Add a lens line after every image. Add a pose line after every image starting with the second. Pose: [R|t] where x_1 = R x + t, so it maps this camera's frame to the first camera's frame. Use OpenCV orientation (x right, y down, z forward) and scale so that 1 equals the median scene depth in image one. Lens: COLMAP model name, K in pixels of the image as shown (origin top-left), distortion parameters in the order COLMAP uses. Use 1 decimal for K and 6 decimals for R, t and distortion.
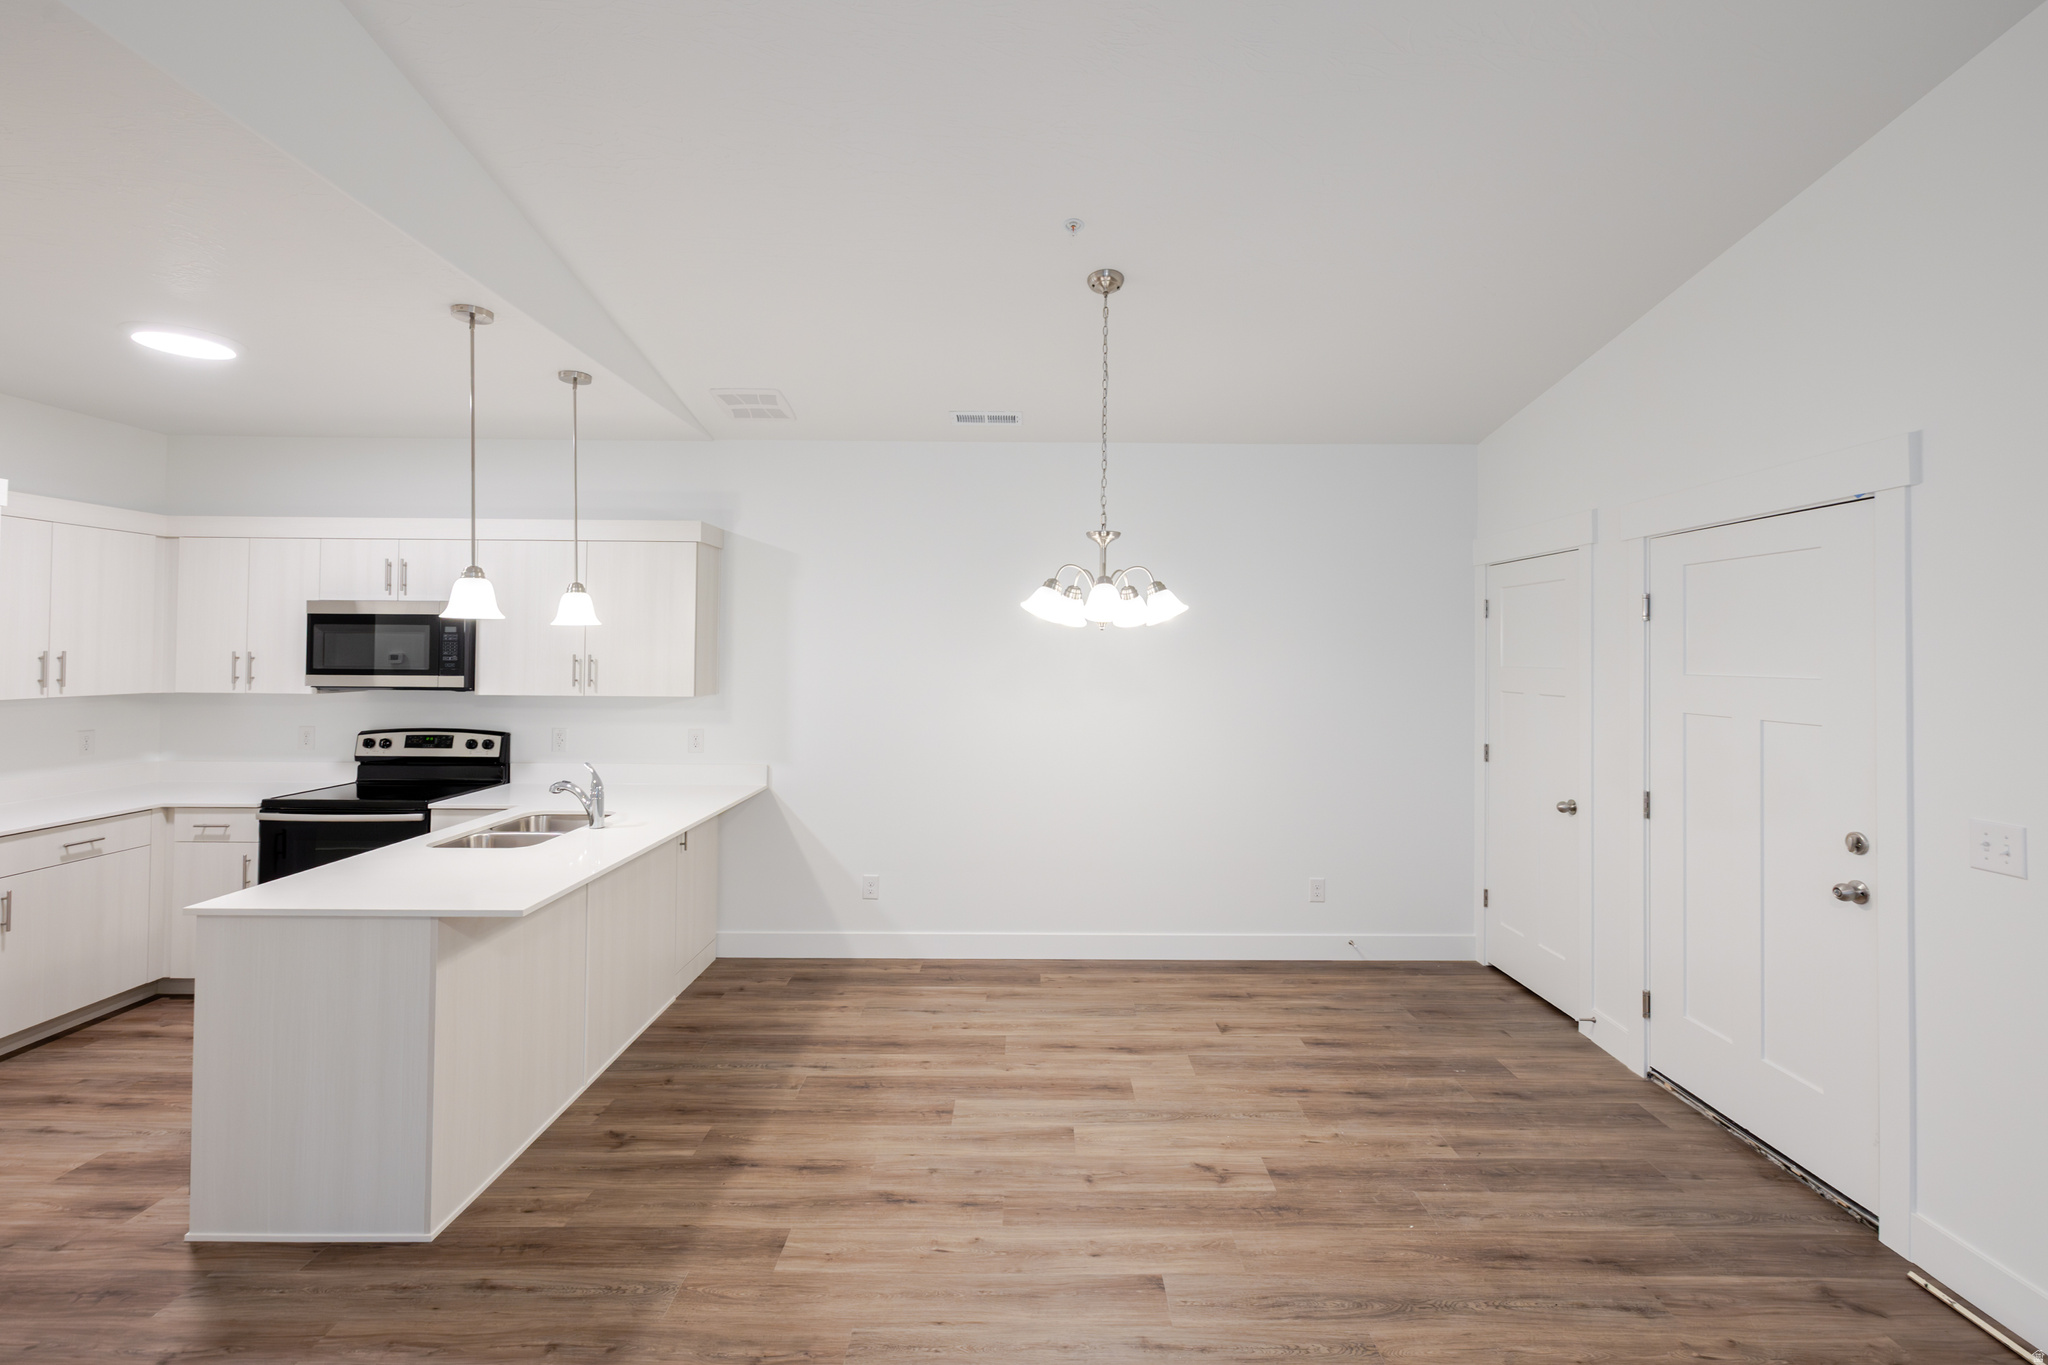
lens RADIAL K [[884.4, 0, 1036.2], [0, 884.4, 628.8], [0, 0, 1]] dist [-0.000620, 0.000271]
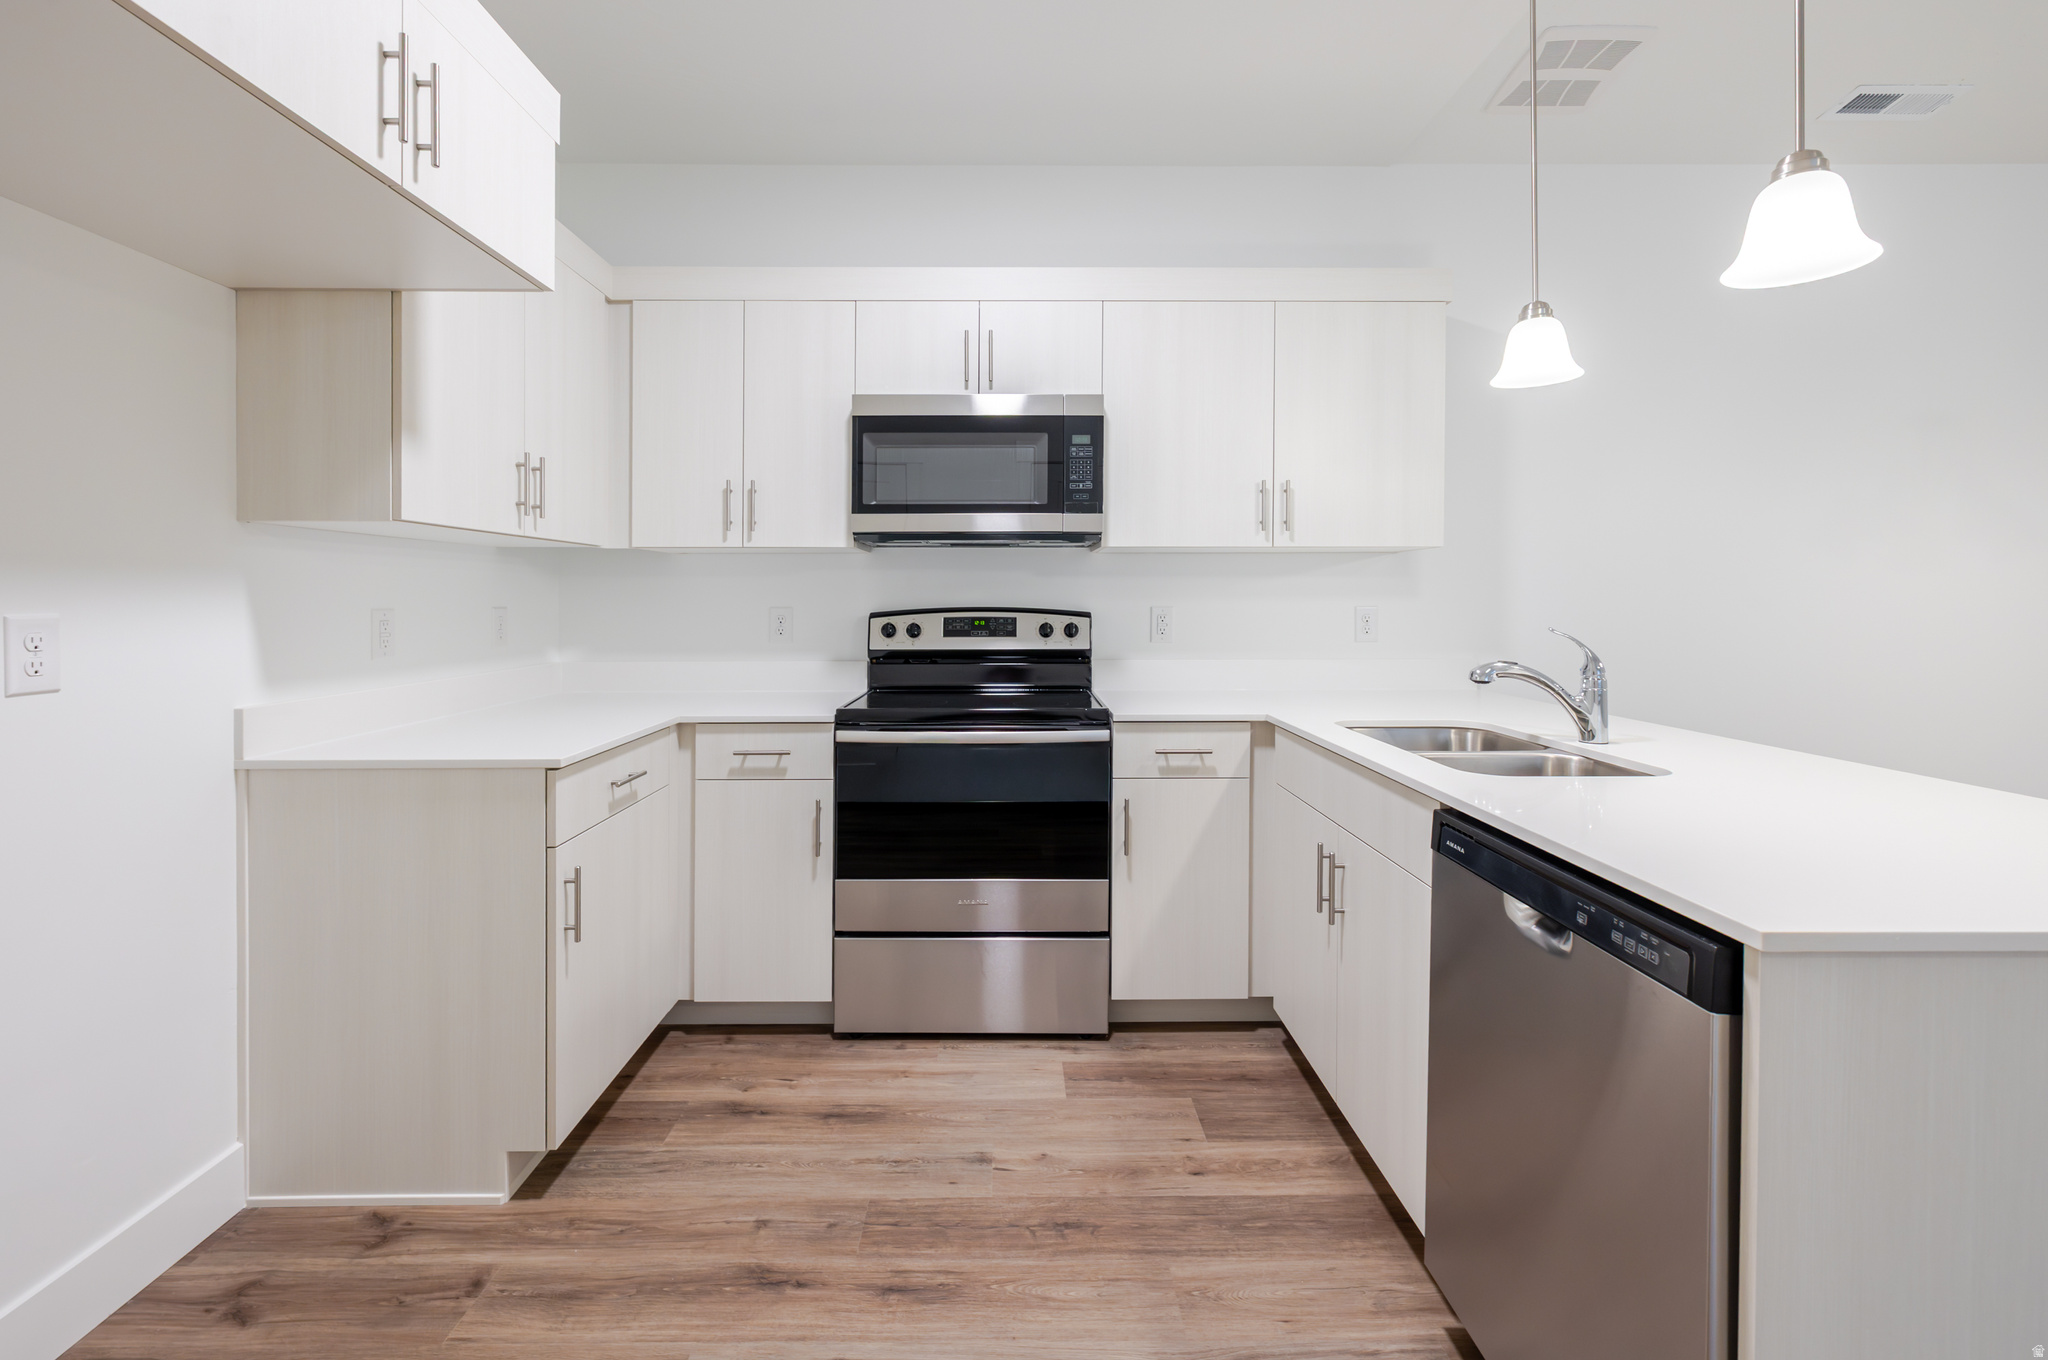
lens RADIAL K [[884.4, 0, 1009.5], [0, 884.4, 603.2], [0, 0, 1]] dist [-0.000620, 0.000271]
pose [[0.999935, -0.009641, -0.006009, -0.753676], [0.009817, 0.999499, 0.030077, 0.103115], [0.005716, -0.030134, 0.999530, 0.395151]]
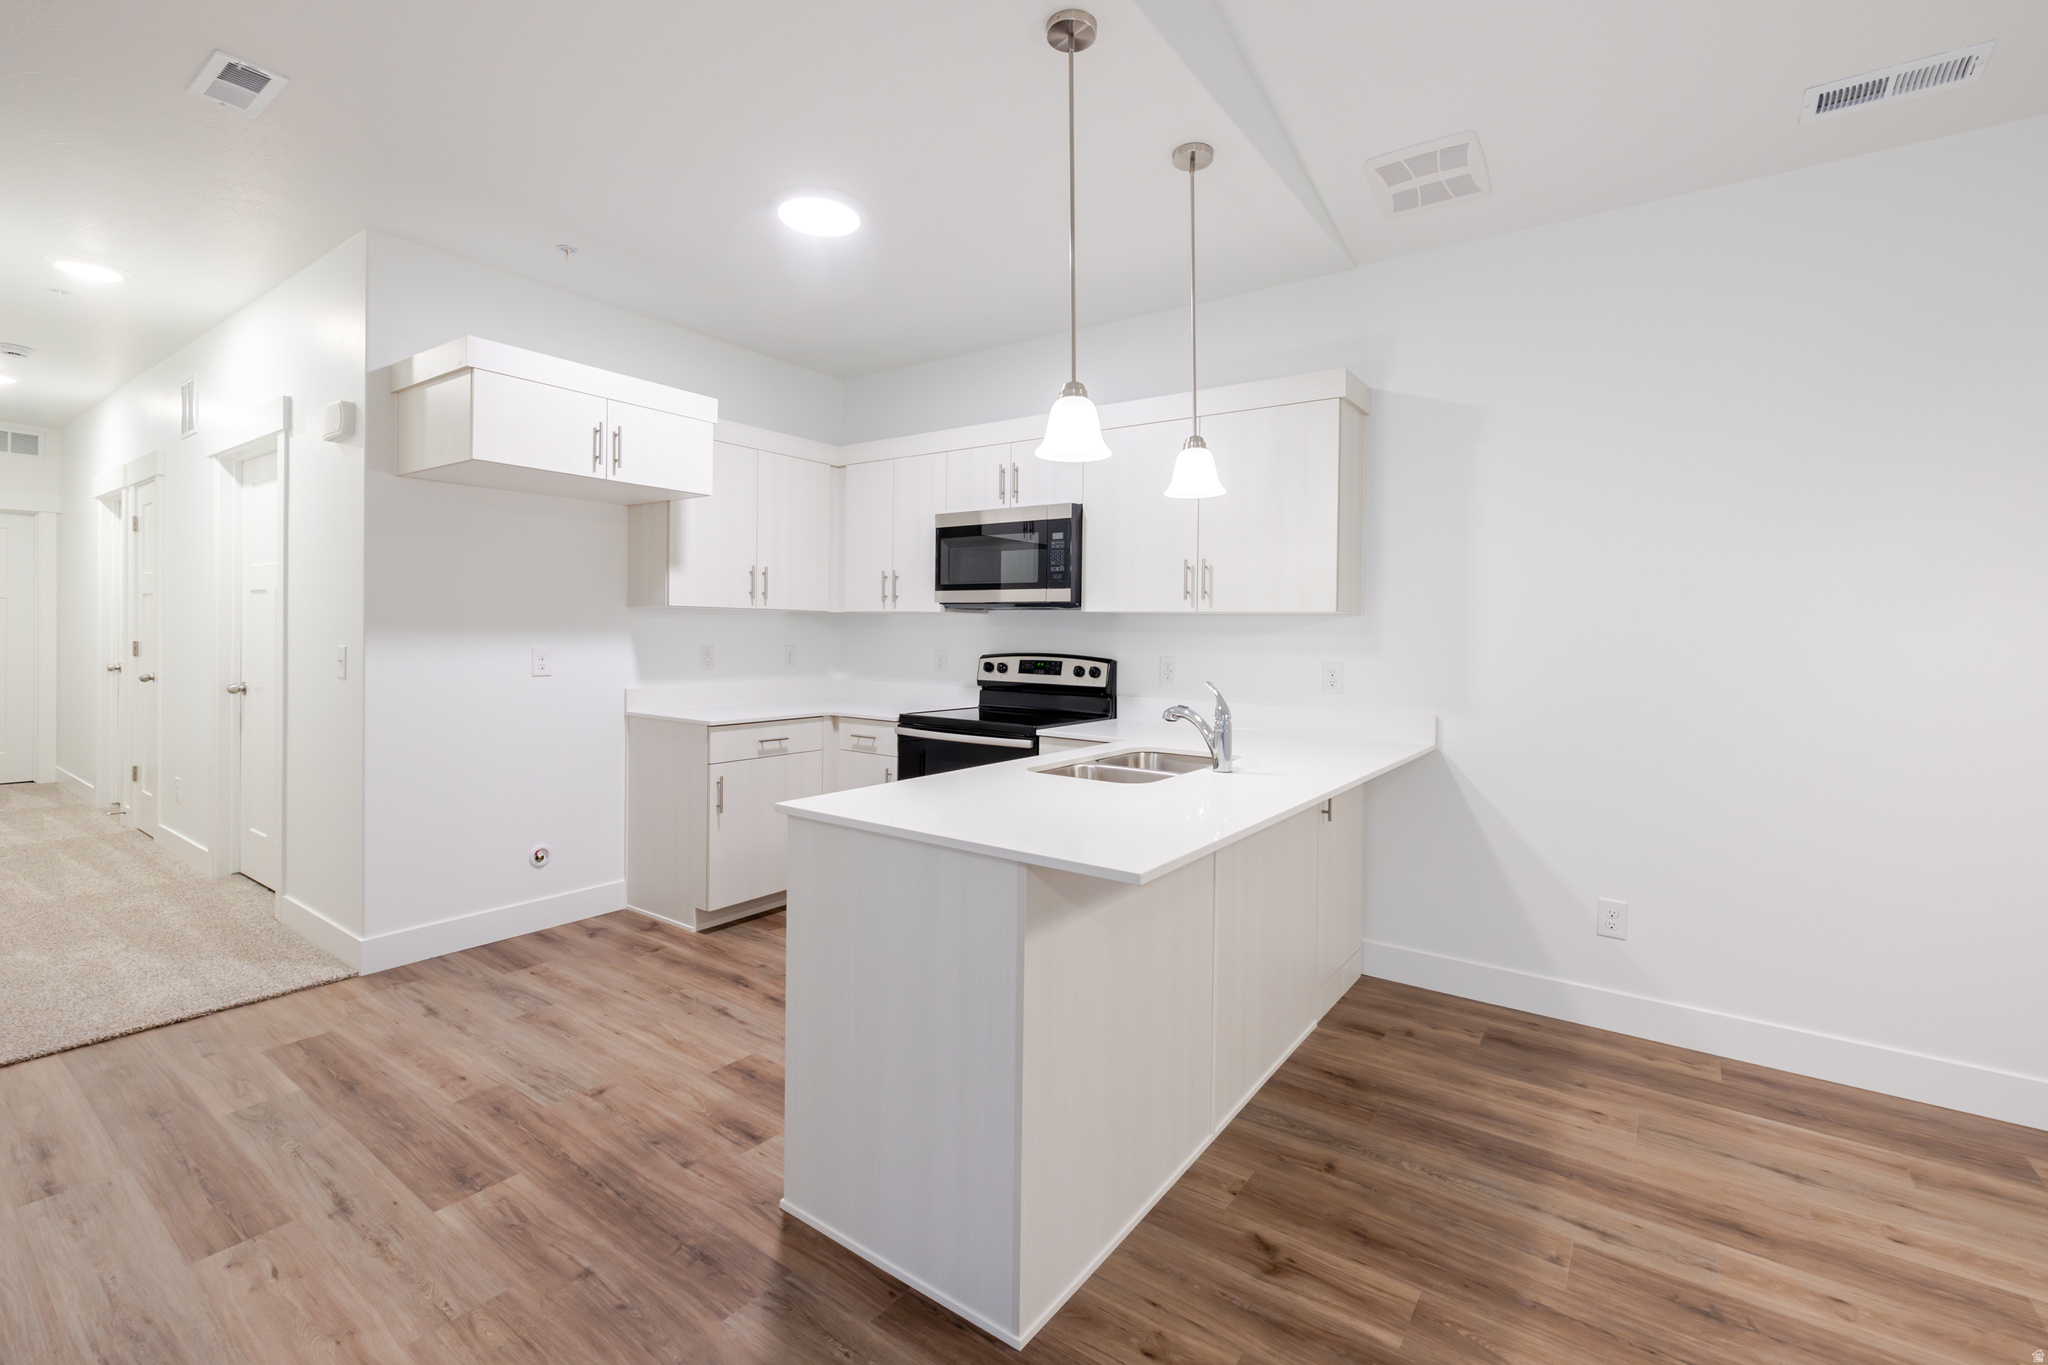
lens RADIAL K [[884.4, 0, 1033.4], [0, 884.4, 634.5], [0, 0, 1]] dist [-0.000620, 0.000271]
pose [[0.809573, 0.005930, -0.586989, -0.176635], [0.005297, 0.999834, 0.017407, 0.088308], [0.586995, -0.017201, 0.809408, 0.291097]]
